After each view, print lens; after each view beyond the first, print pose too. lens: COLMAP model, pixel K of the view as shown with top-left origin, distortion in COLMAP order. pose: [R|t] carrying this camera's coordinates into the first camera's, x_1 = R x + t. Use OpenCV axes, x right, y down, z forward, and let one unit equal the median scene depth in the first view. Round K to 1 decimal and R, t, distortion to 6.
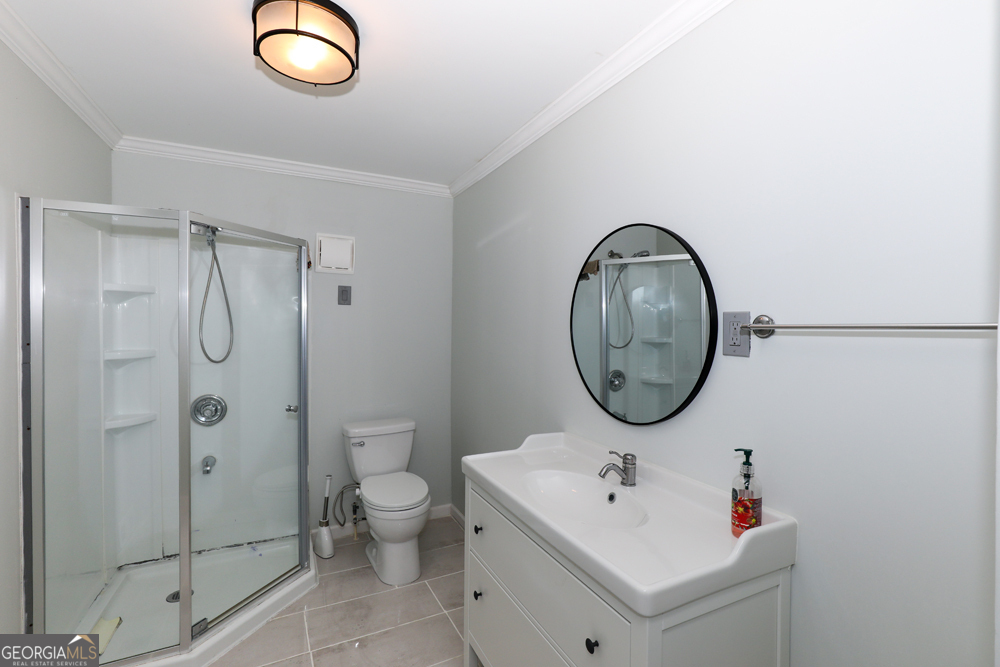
lens RADIAL K [[456.4, 0, 506.6], [0, 456.4, 321.3], [0, 0, 1]] dist [-0.013037, 0.004757]
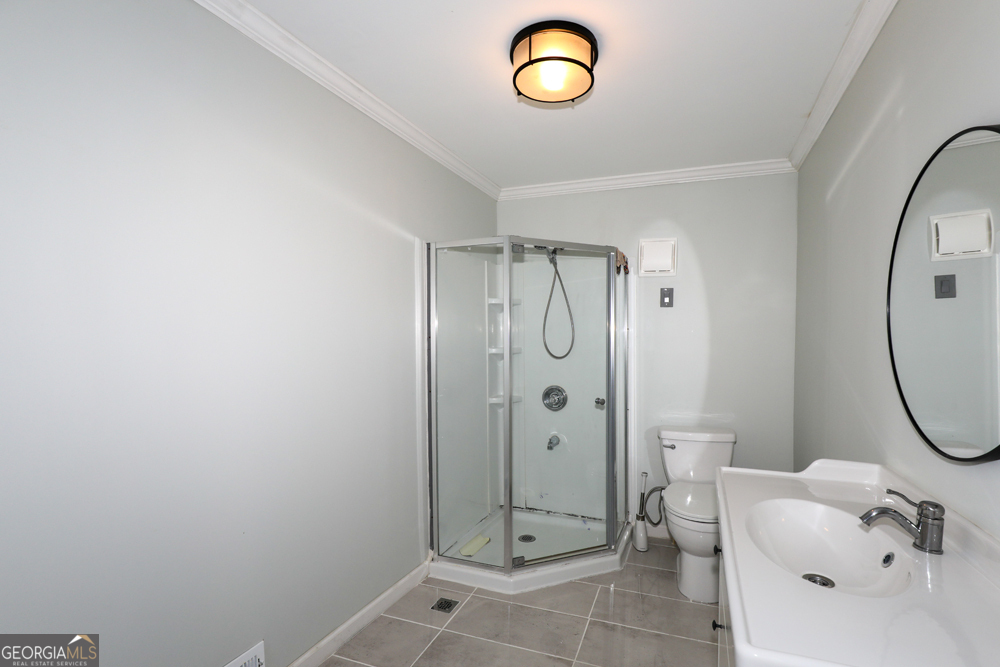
lens RADIAL K [[456.4, 0, 500.2], [0, 456.4, 337.8], [0, 0, 1]] dist [-0.013037, 0.004757]
pose [[0.683788, 0.001030, -0.729680, 0.159892], [0.006734, 0.999948, 0.007723, 0.026894], [0.729649, -0.010194, 0.683745, 0.068808]]
